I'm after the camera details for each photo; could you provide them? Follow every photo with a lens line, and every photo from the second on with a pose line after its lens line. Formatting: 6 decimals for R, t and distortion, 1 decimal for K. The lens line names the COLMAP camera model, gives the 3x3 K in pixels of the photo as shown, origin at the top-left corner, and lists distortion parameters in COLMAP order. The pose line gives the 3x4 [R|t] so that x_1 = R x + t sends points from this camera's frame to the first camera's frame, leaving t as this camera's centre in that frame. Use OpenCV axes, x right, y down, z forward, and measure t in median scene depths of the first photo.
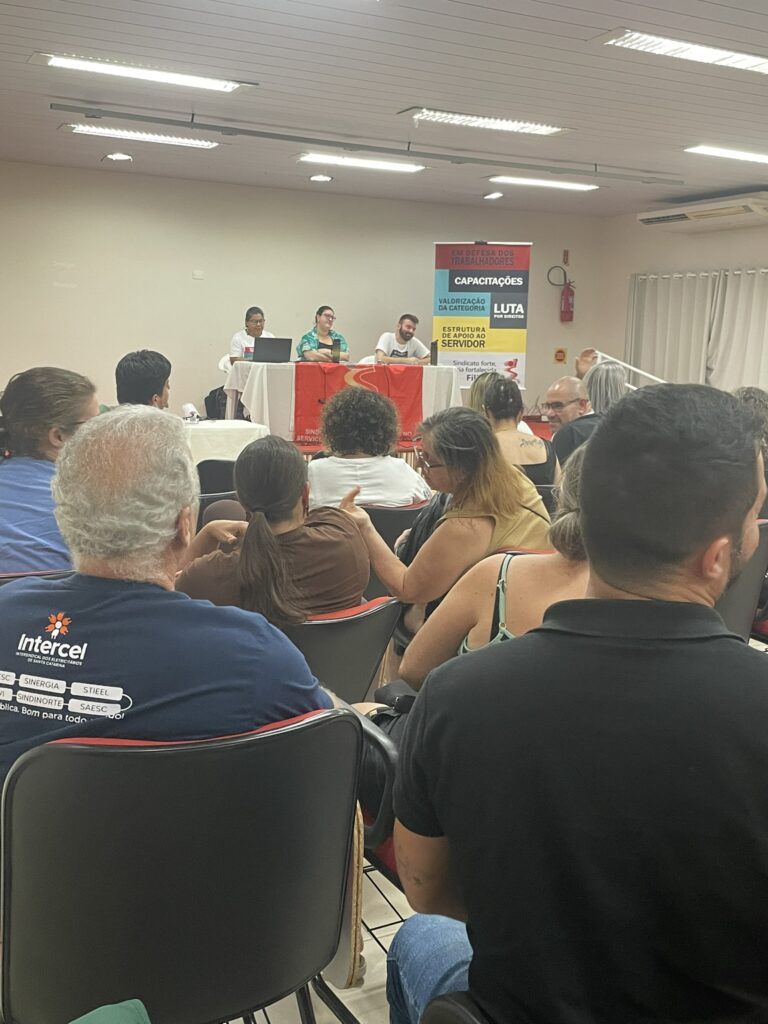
lens RADIAL K [[1065.4, 0, 386.4], [0, 1065.4, 509.5], [0, 0, 1]] dist [0.136161, 0.000000]
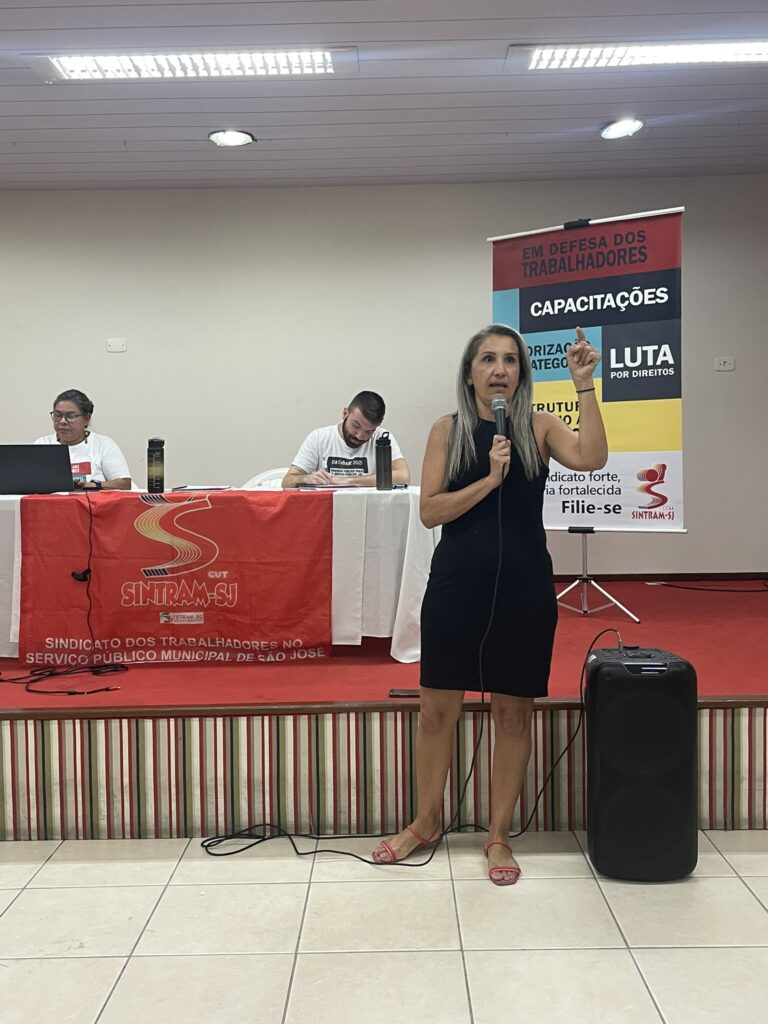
lens RADIAL K [[1024.4, 0, 392.0], [0, 1024.4, 511.4], [0, 0, 1]] dist [0.067028, 0.000000]
pose [[0.886601, -0.014356, -0.462312, 0.221859], [-0.028808, 0.995864, -0.086171, -0.081164], [0.461637, 0.089718, 0.882520, 0.571610]]
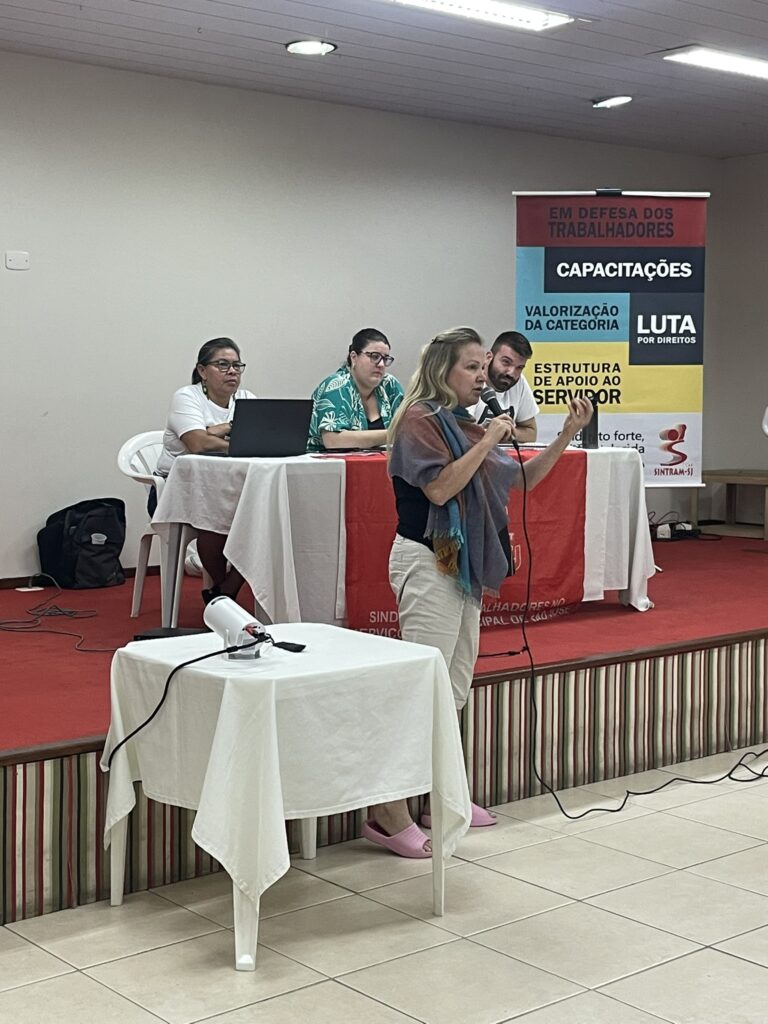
lens RADIAL K [[1524.6, 0, 387.1], [0, 1524.6, 503.7], [0, 0, 1]] dist [0.099815, 0.000000]
pose [[0.973936, -0.040037, 0.223263, -0.170001], [0.056291, 0.996169, -0.066917, -0.066001], [-0.219729, 0.077740, 0.972459, 0.353221]]
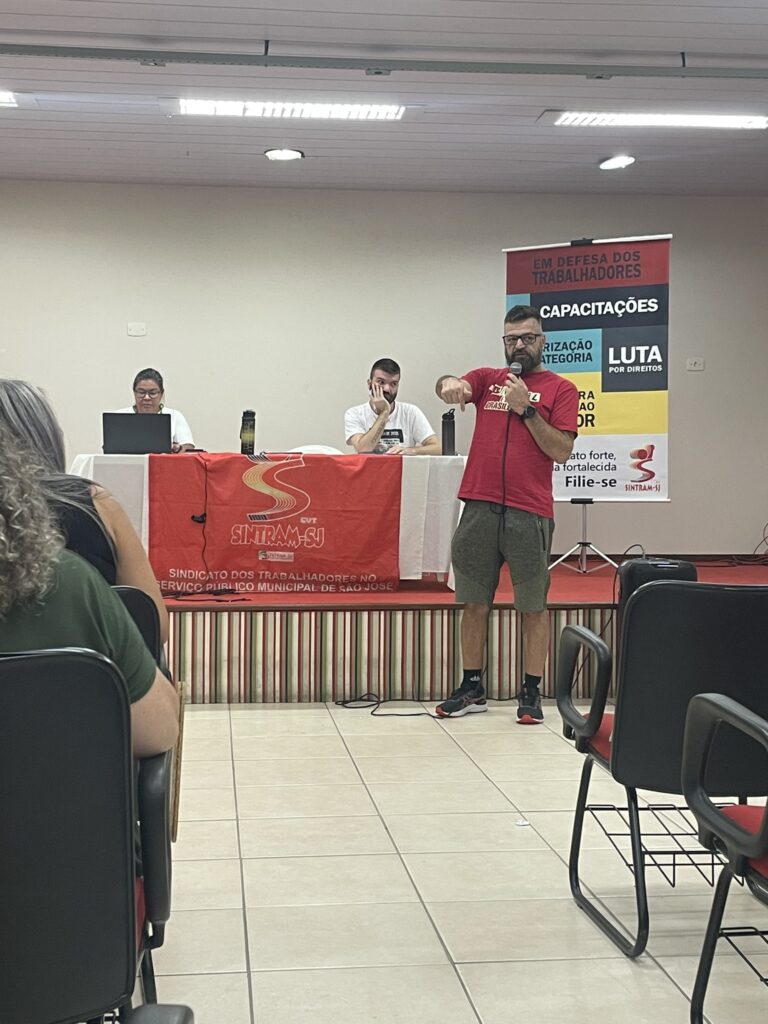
lens RADIAL K [[1391.7, 0, 378.3], [0, 1391.7, 519.4], [0, 0, 1]] dist [0.074824, 0.000000]
pose [[0.934768, -0.011902, -0.355060, 0.243855], [-0.032400, 0.992417, -0.118567, -0.015659], [0.353779, 0.122336, 0.927294, 0.304488]]
